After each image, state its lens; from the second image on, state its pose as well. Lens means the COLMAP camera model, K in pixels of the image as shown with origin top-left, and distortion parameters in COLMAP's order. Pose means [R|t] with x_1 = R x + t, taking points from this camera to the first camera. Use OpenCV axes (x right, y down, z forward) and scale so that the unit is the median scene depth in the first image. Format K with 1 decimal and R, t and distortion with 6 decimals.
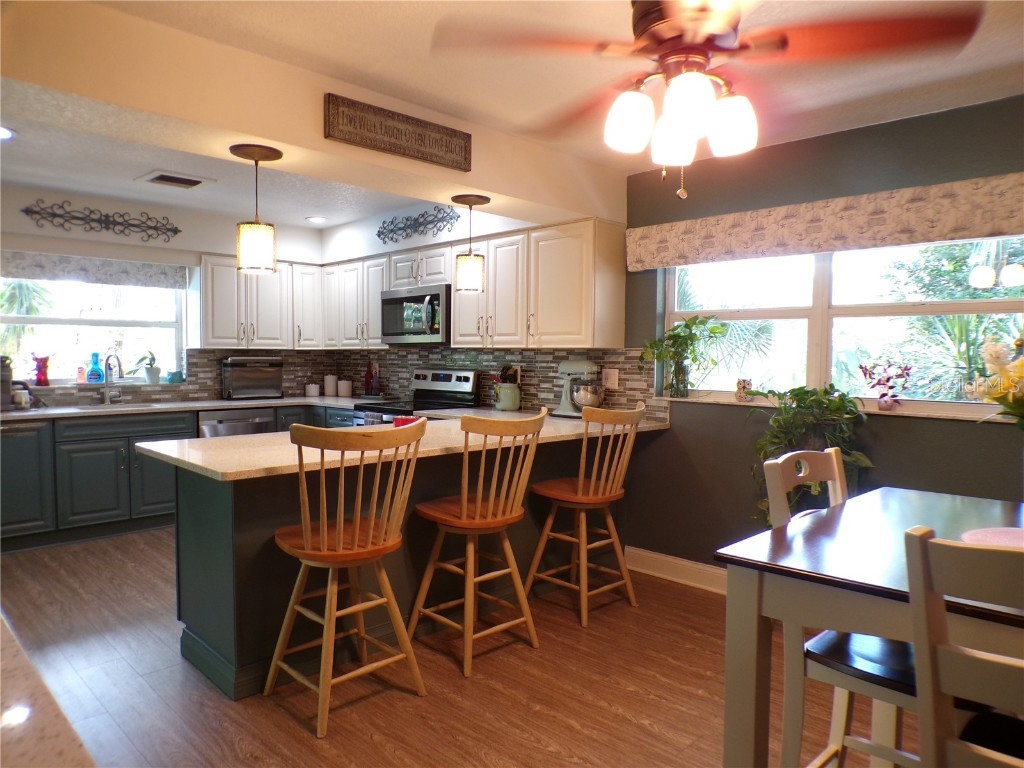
lens RADIAL K [[697.5, 0, 511.4], [0, 697.5, 384.9], [0, 0, 1]] dist [-0.039140, 0.019087]
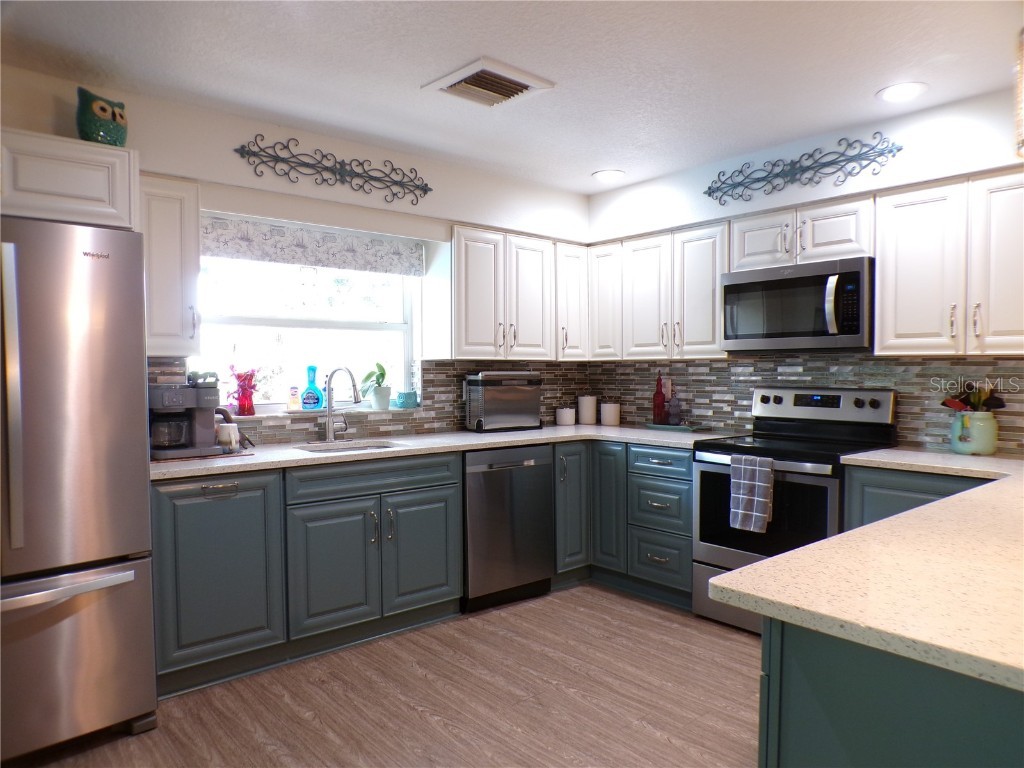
lens RADIAL K [[697.5, 0, 513.6], [0, 697.5, 386.7], [0, 0, 1]] dist [-0.039140, 0.019087]
pose [[0.996856, -0.003398, -0.079158, -0.362973], [0.002166, 0.999875, -0.015647, -0.015430], [0.079202, 0.015426, 0.996739, 0.335492]]
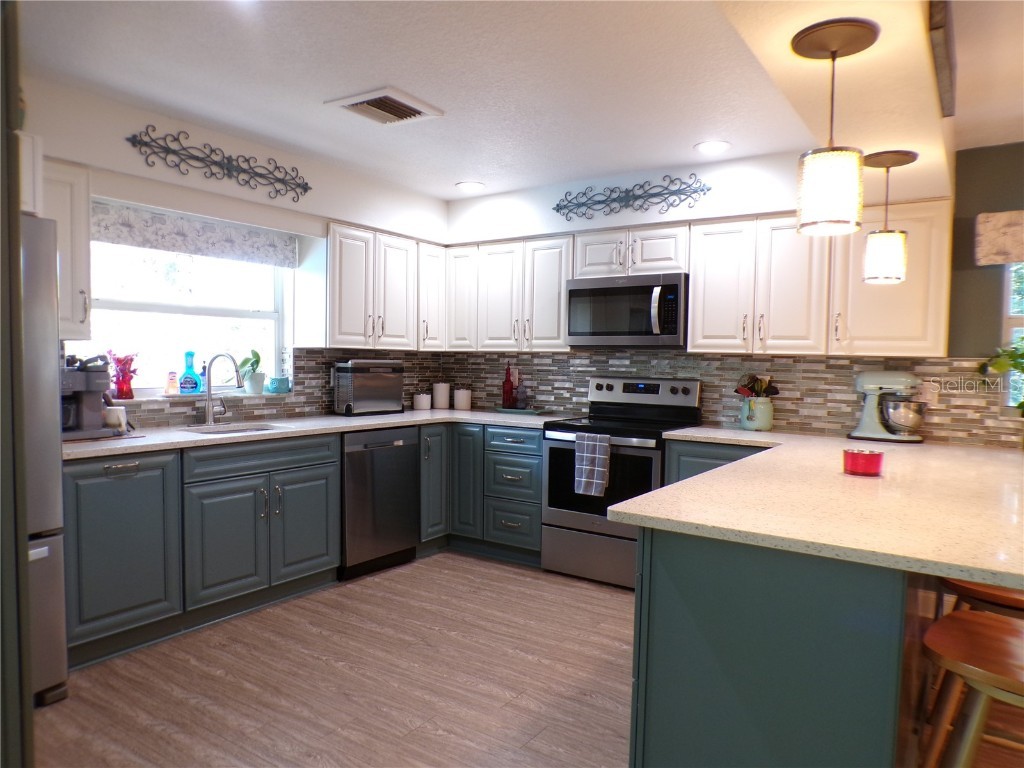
lens RADIAL K [[697.5, 0, 513.4], [0, 697.5, 387.4], [0, 0, 1]] dist [-0.039140, 0.019087]
pose [[0.982549, 0.004726, 0.185942, -0.426945], [-0.005025, 0.999987, 0.001137, -0.012916], [-0.185934, -0.002051, 0.982560, 0.246005]]
